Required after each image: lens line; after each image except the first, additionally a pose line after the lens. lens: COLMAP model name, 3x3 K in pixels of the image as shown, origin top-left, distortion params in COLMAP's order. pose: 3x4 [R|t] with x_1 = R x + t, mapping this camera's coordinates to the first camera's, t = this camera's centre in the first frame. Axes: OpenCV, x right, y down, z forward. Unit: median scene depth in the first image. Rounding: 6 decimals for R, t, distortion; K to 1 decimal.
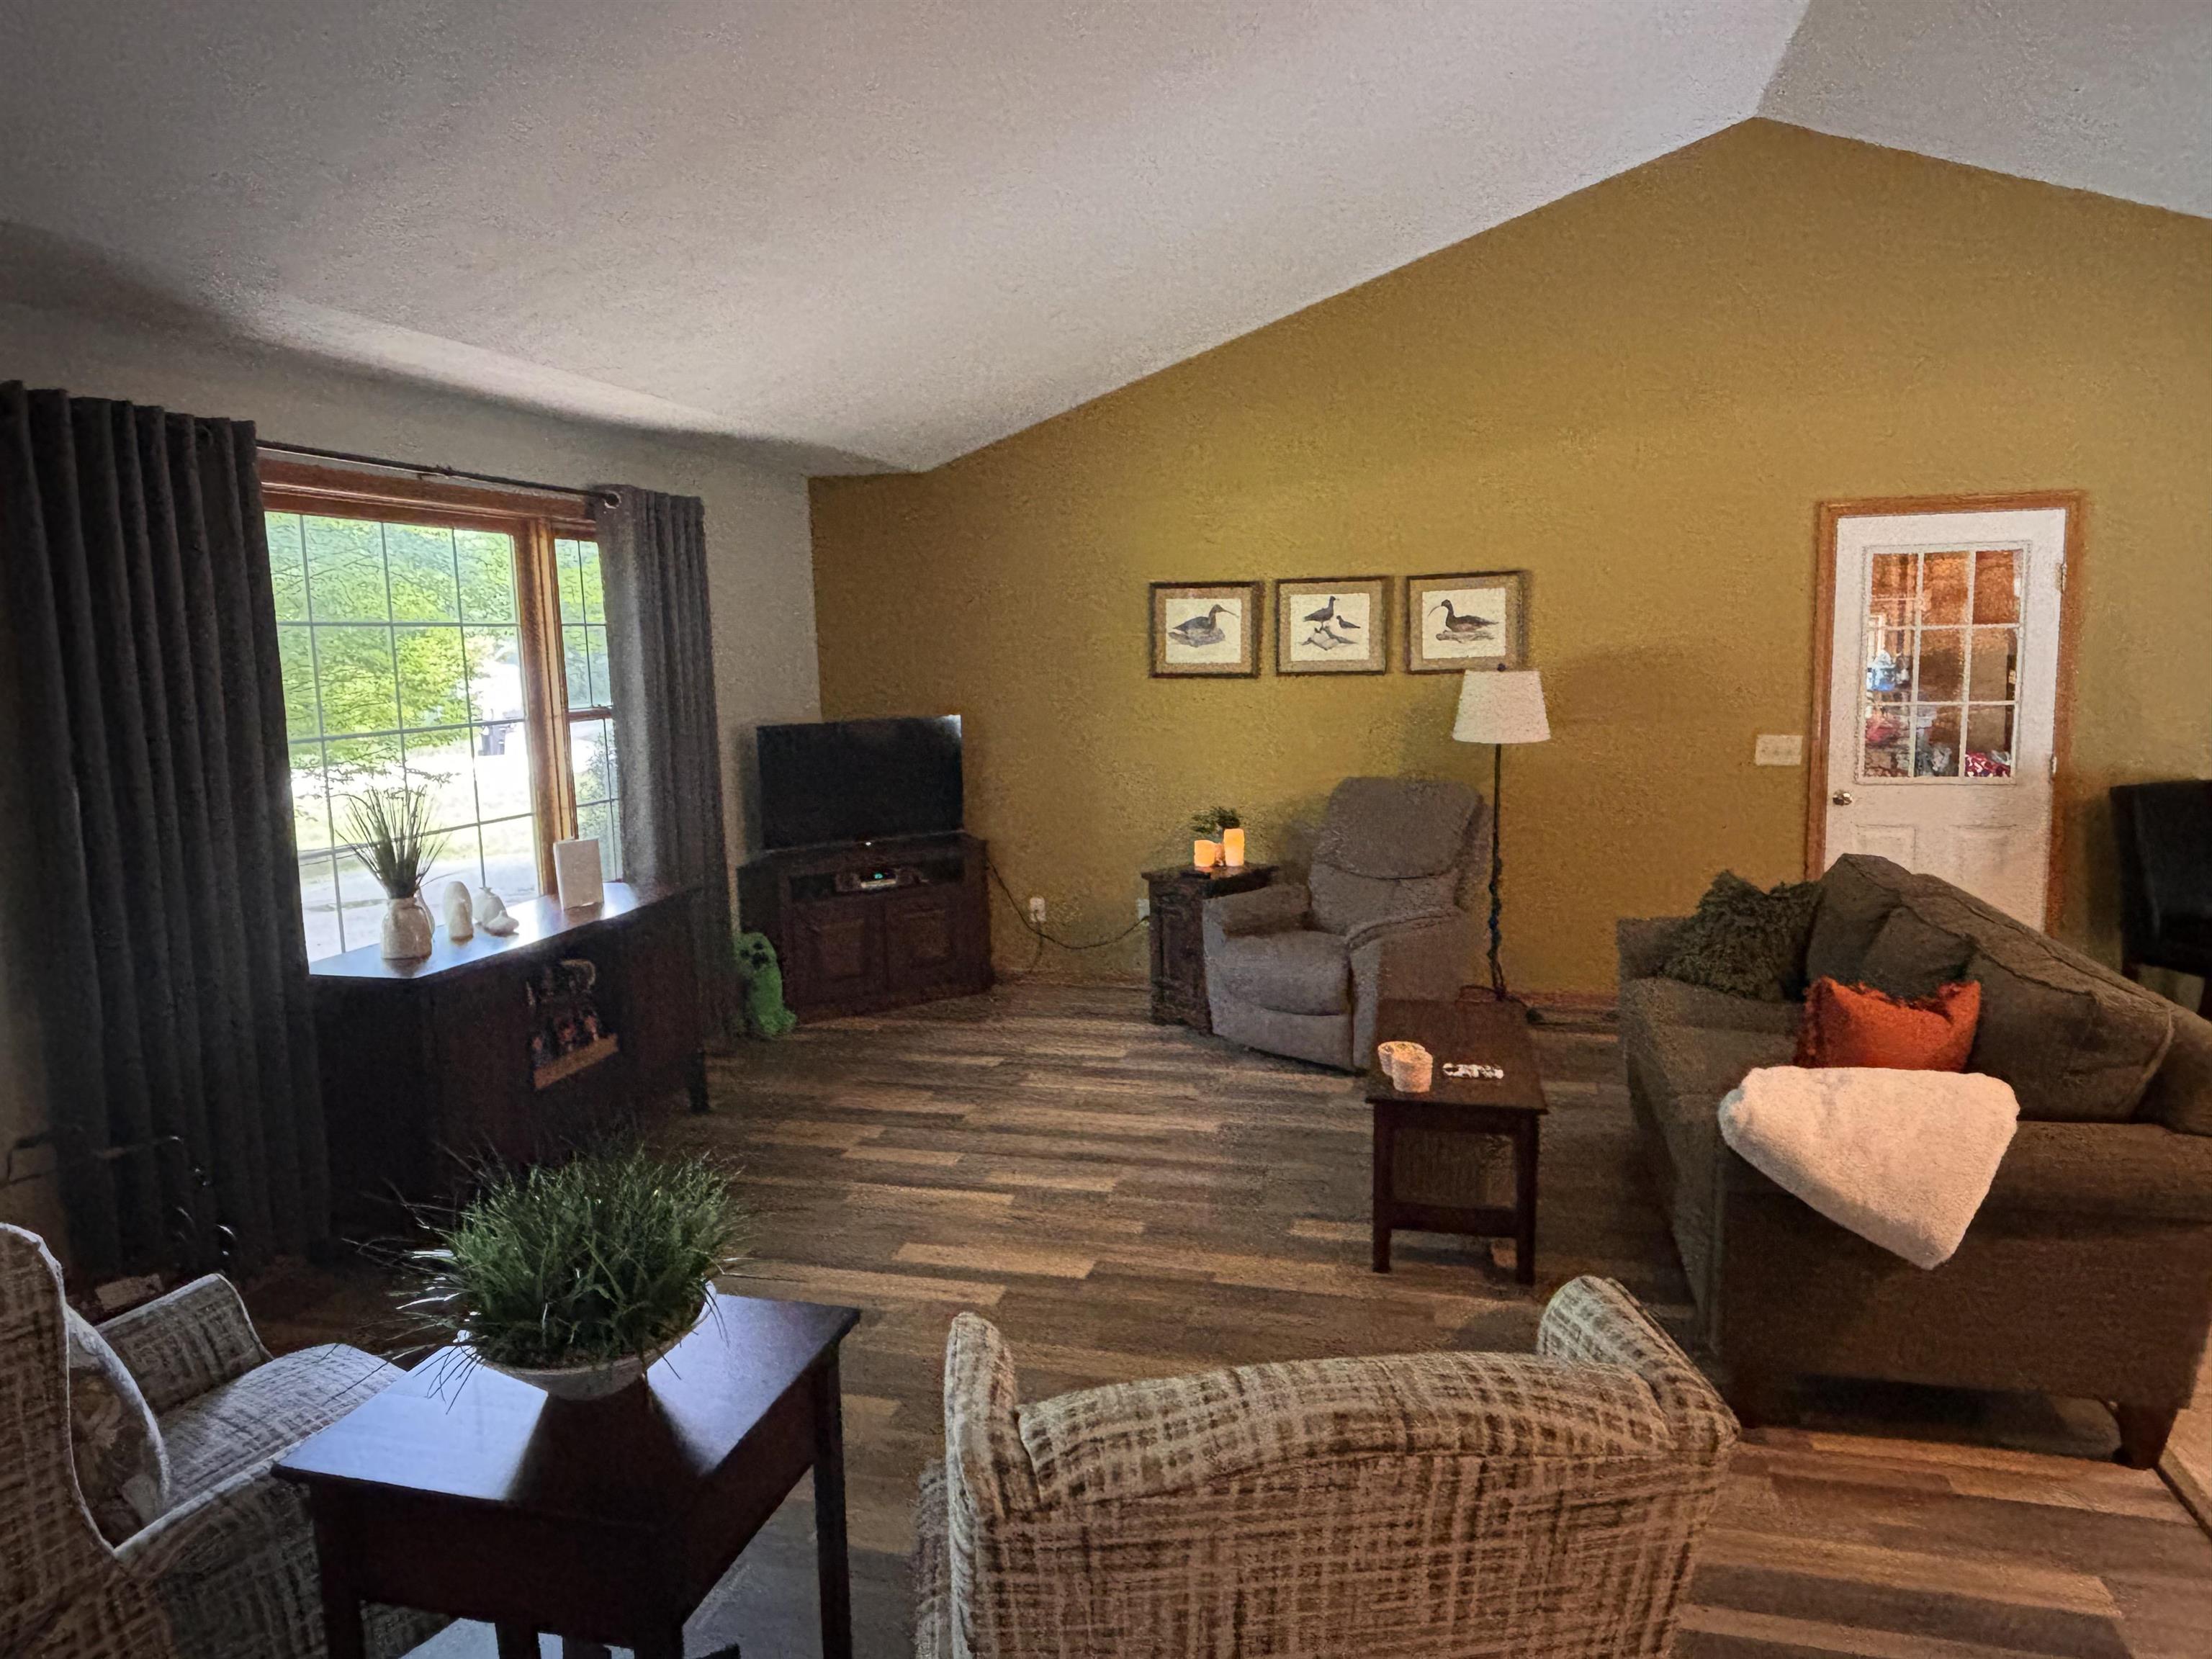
lens RADIAL K [[1408.1, 0, 1105.5], [0, 1408.1, 831.7], [0, 0, 1]] dist [0.045618, -0.053886]
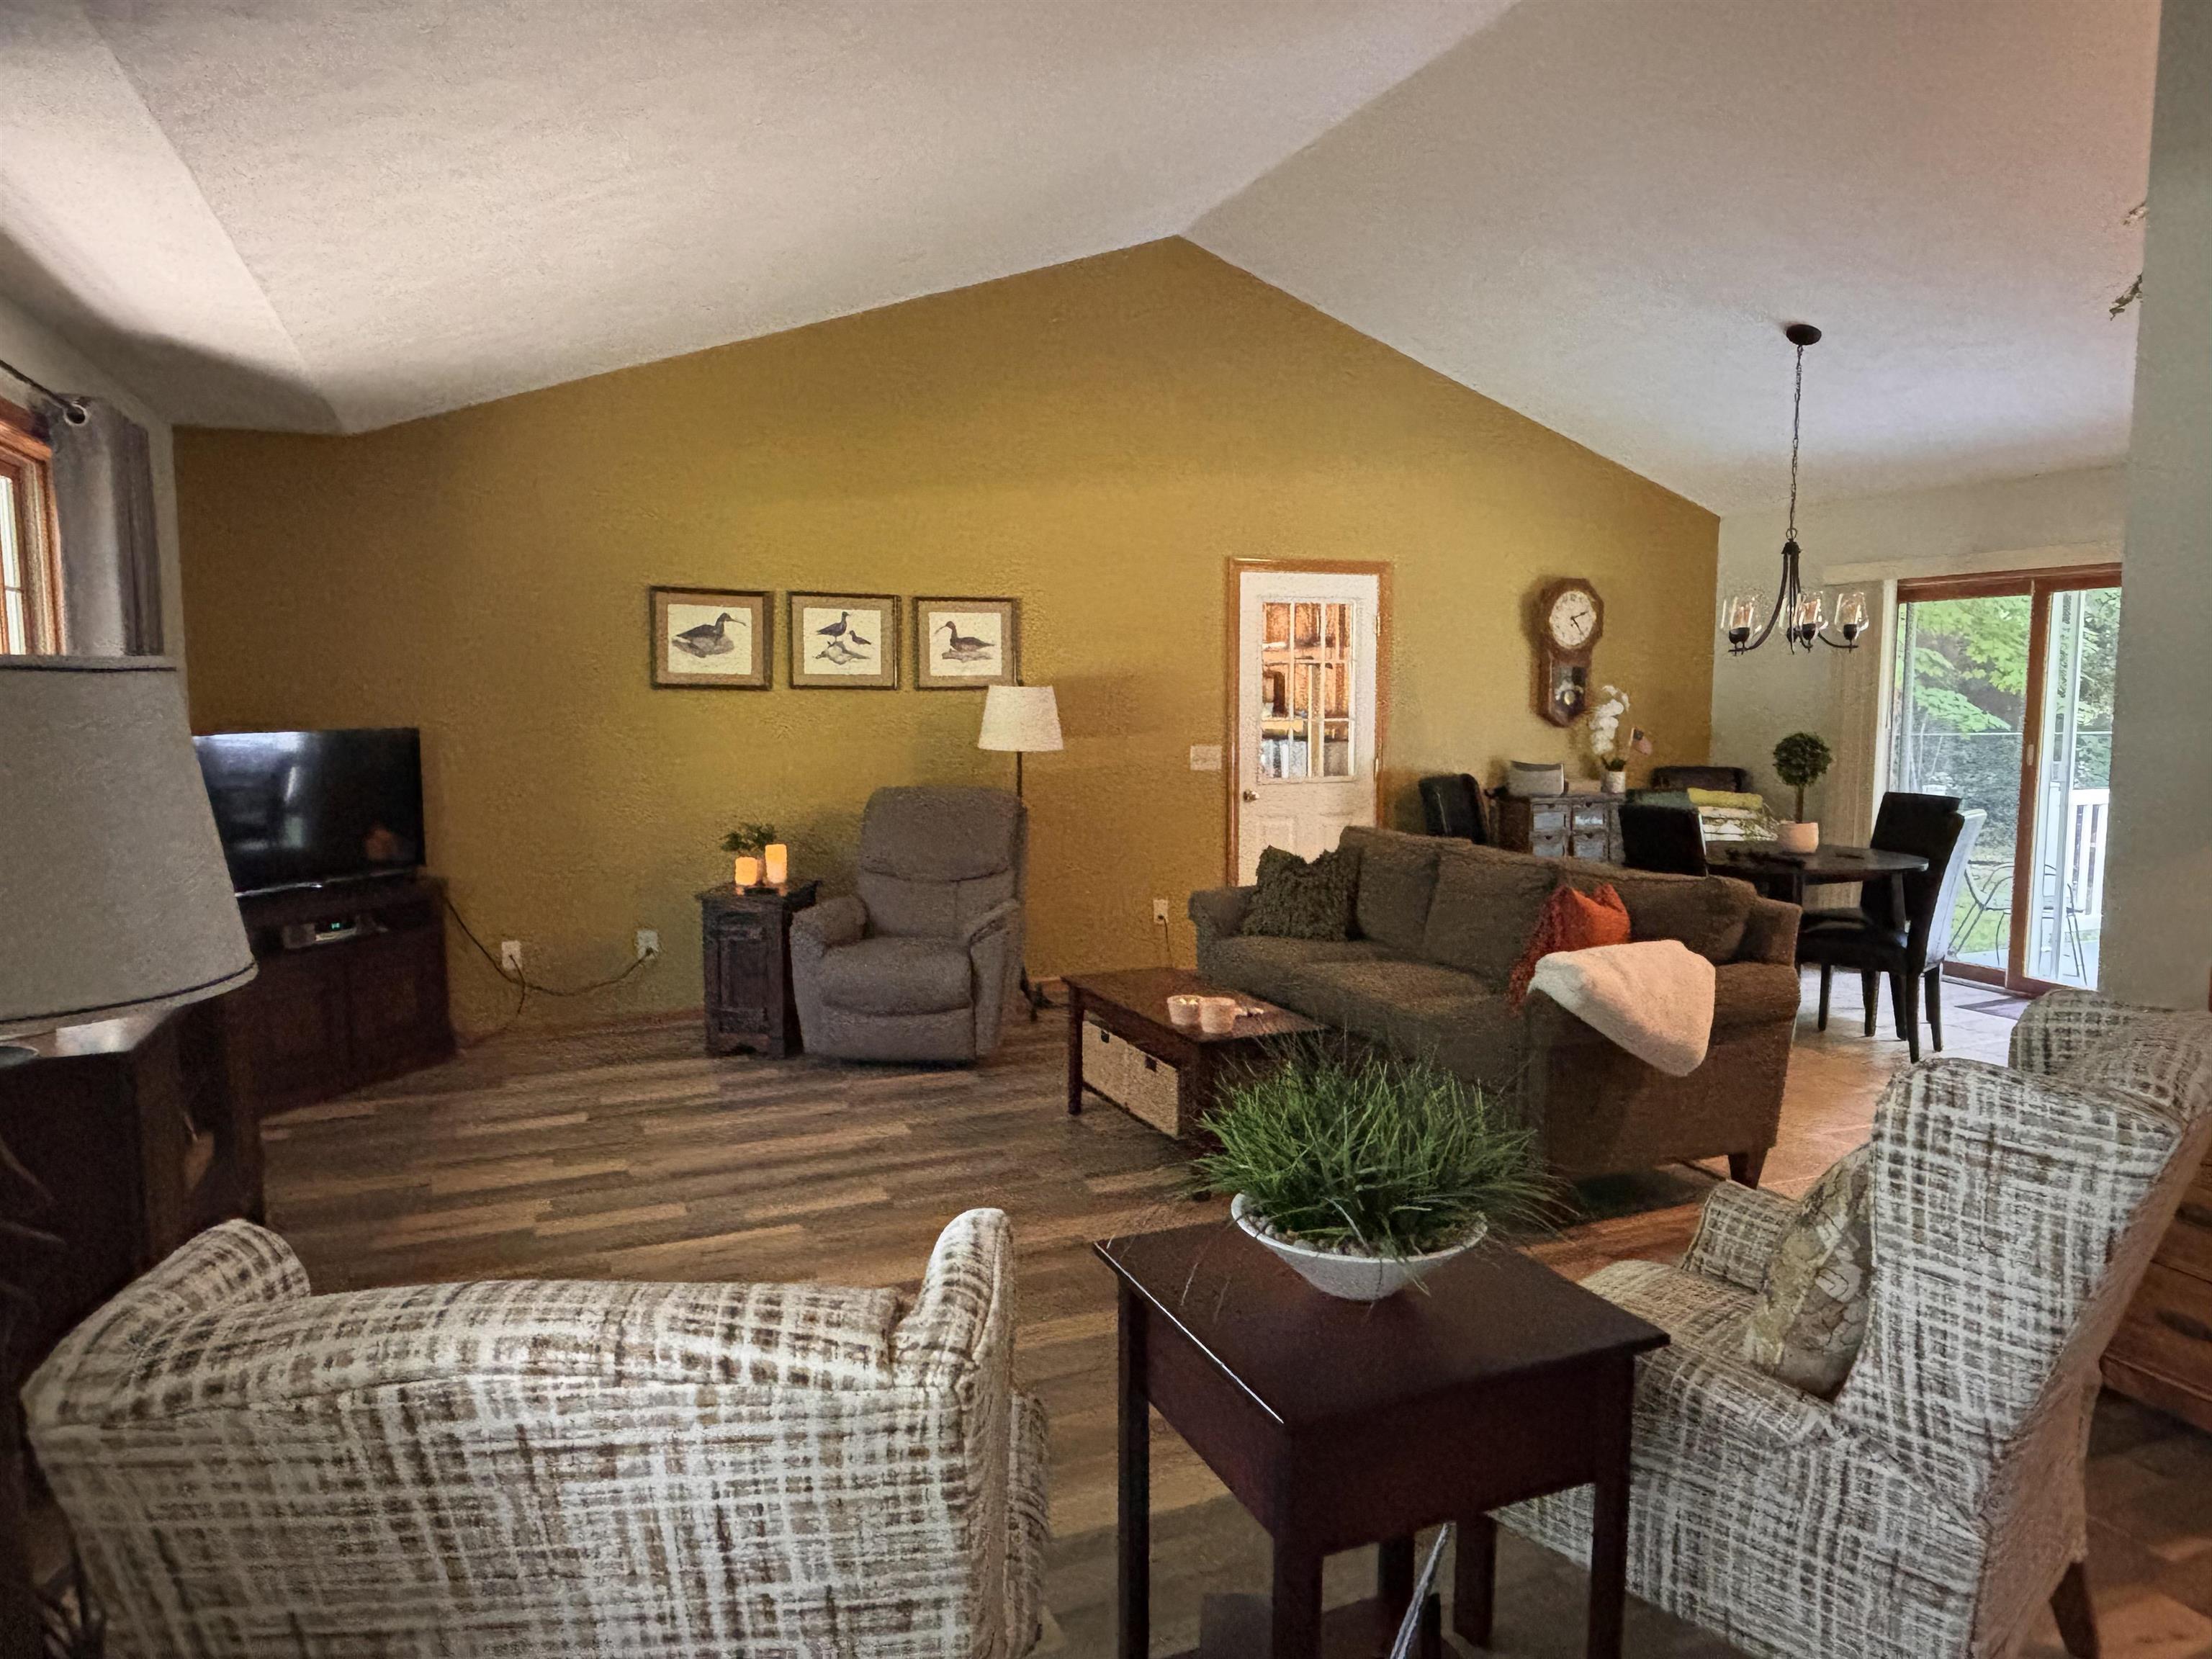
lens RADIAL K [[1408.1, 0, 1105.5], [0, 1408.1, 831.7], [0, 0, 1]] dist [0.045618, -0.053886]
pose [[0.790324, -0.036413, 0.611606, -0.334310], [0.066309, 0.997452, -0.026300, 0.031119], [-0.609090, 0.061341, 0.790725, 0.103144]]
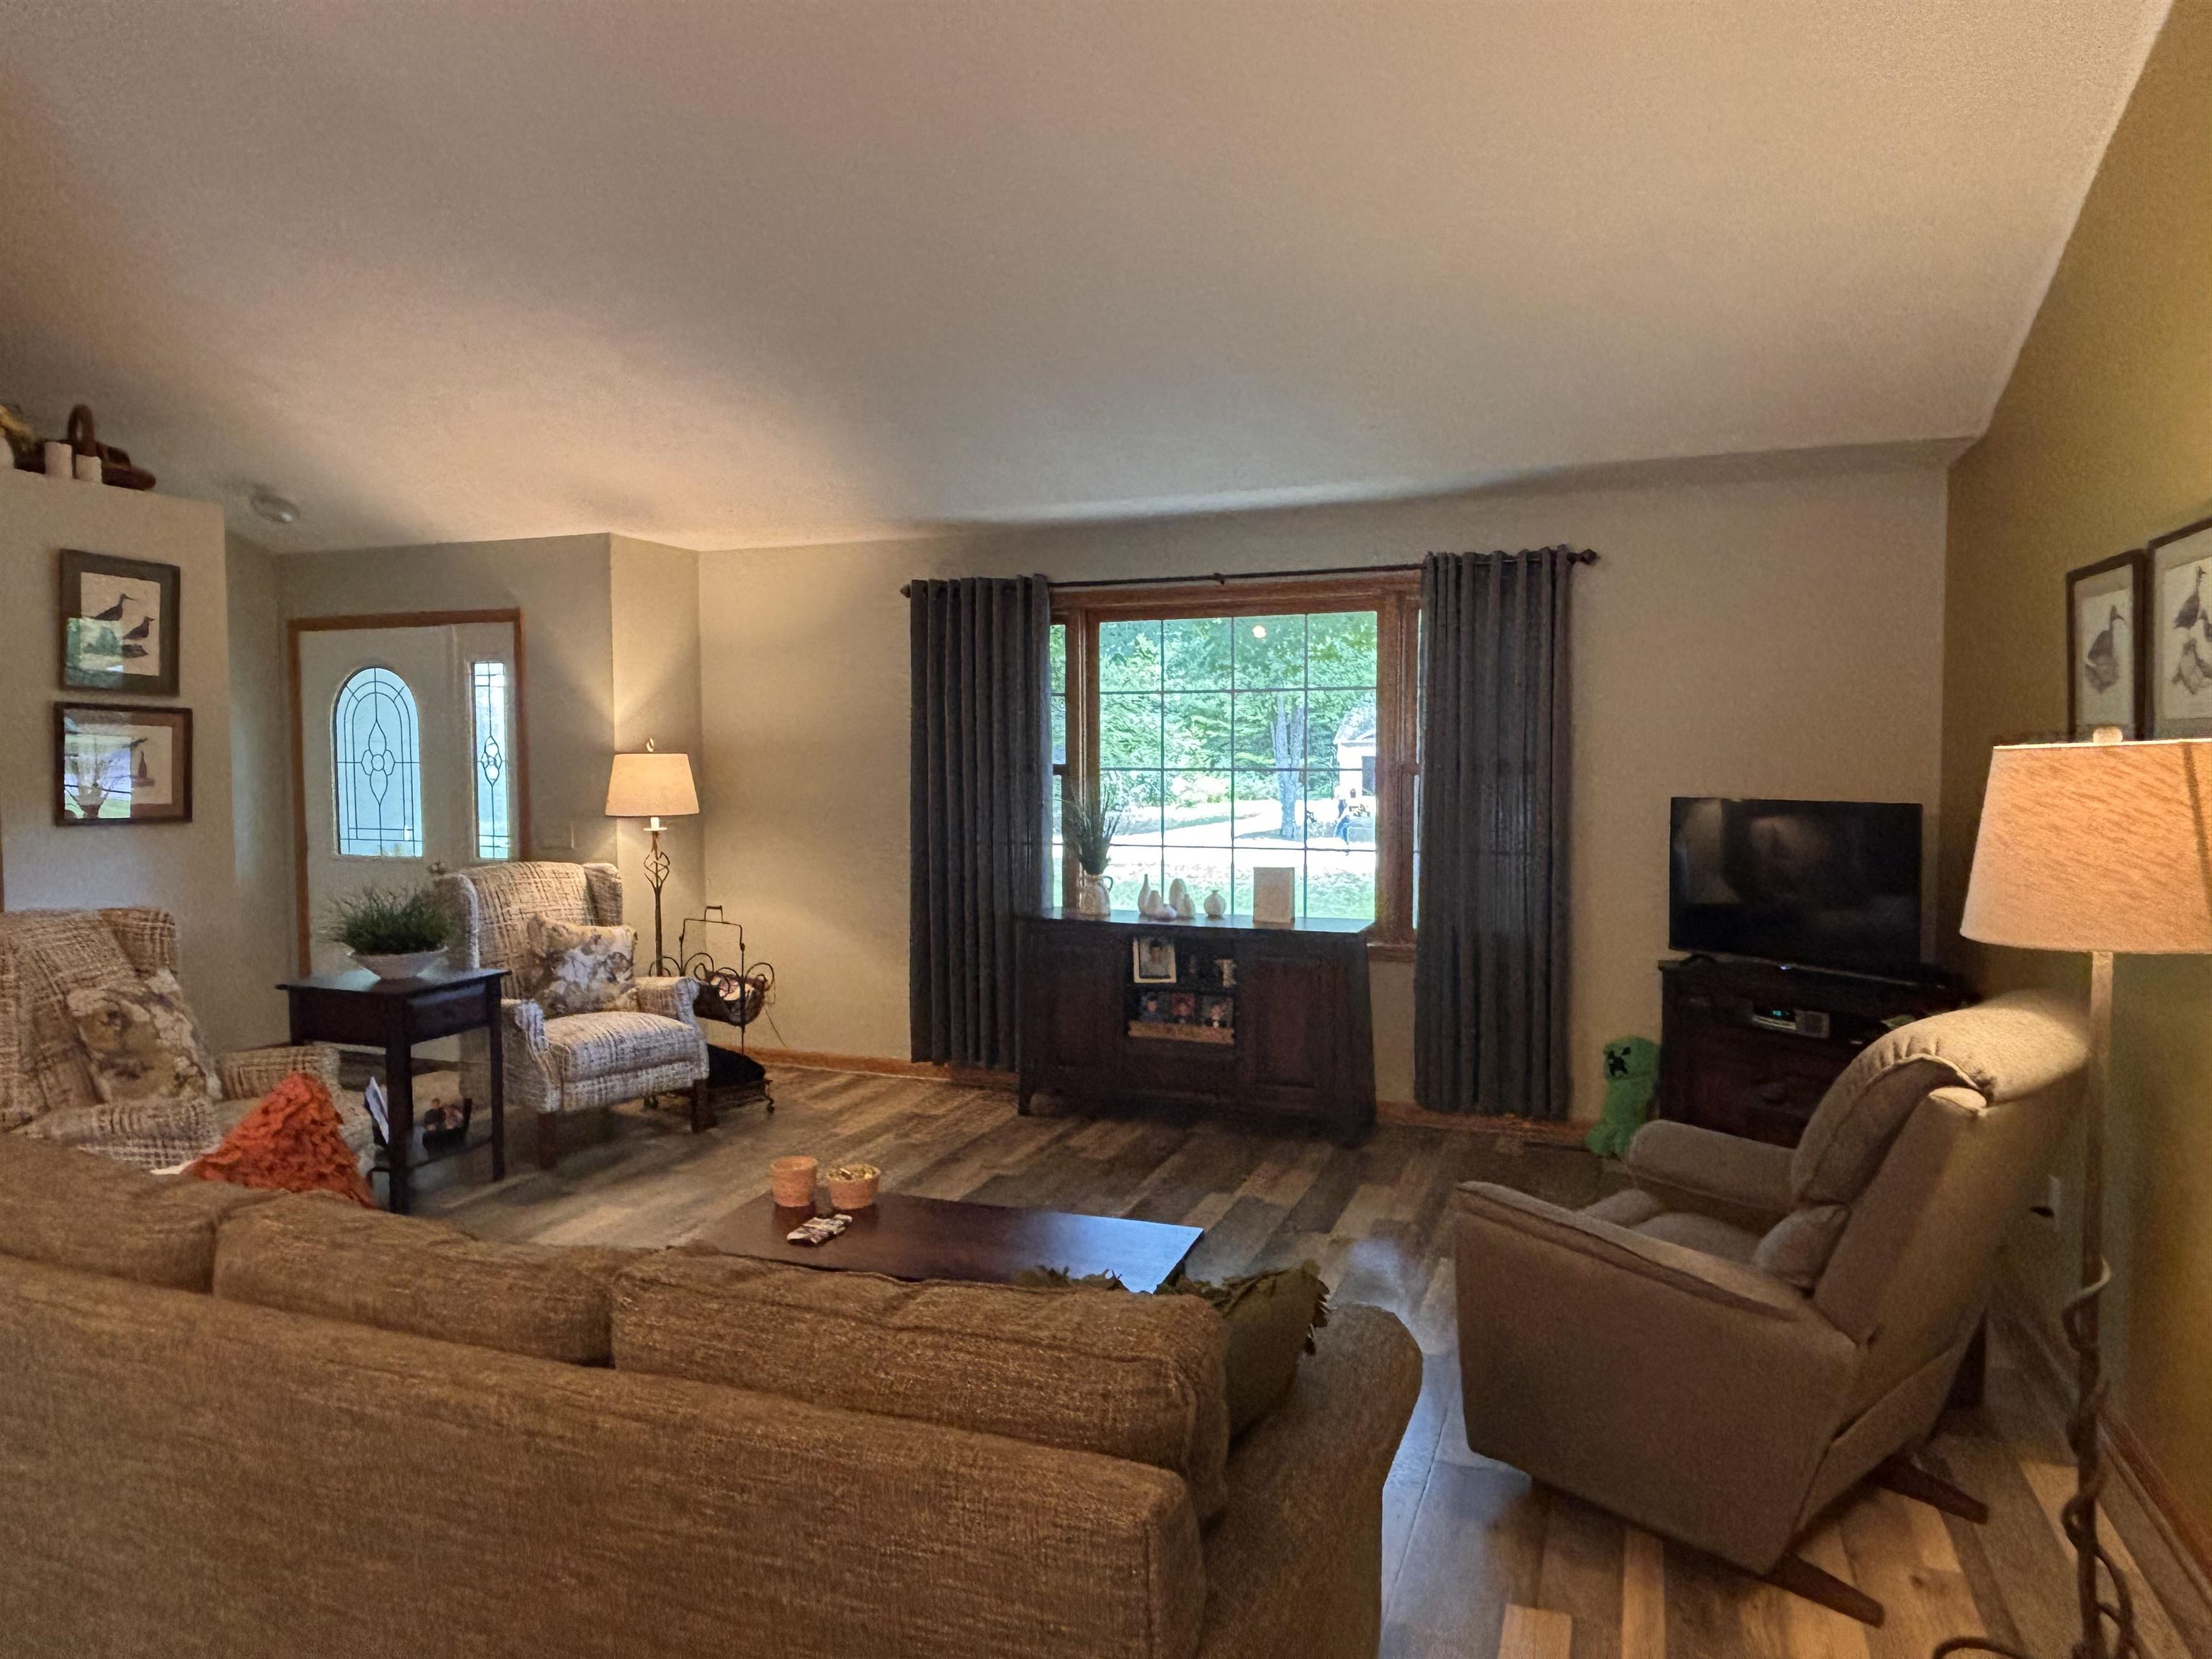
lens RADIAL K [[1408.1, 0, 1105.5], [0, 1408.1, 831.7], [0, 0, 1]] dist [0.045618, -0.053886]
pose [[-0.106734, 0.079763, -0.991083, 0.653252], [-0.129309, 0.987198, 0.093376, -0.092949], [0.985843, 0.138122, -0.095054, 0.776991]]
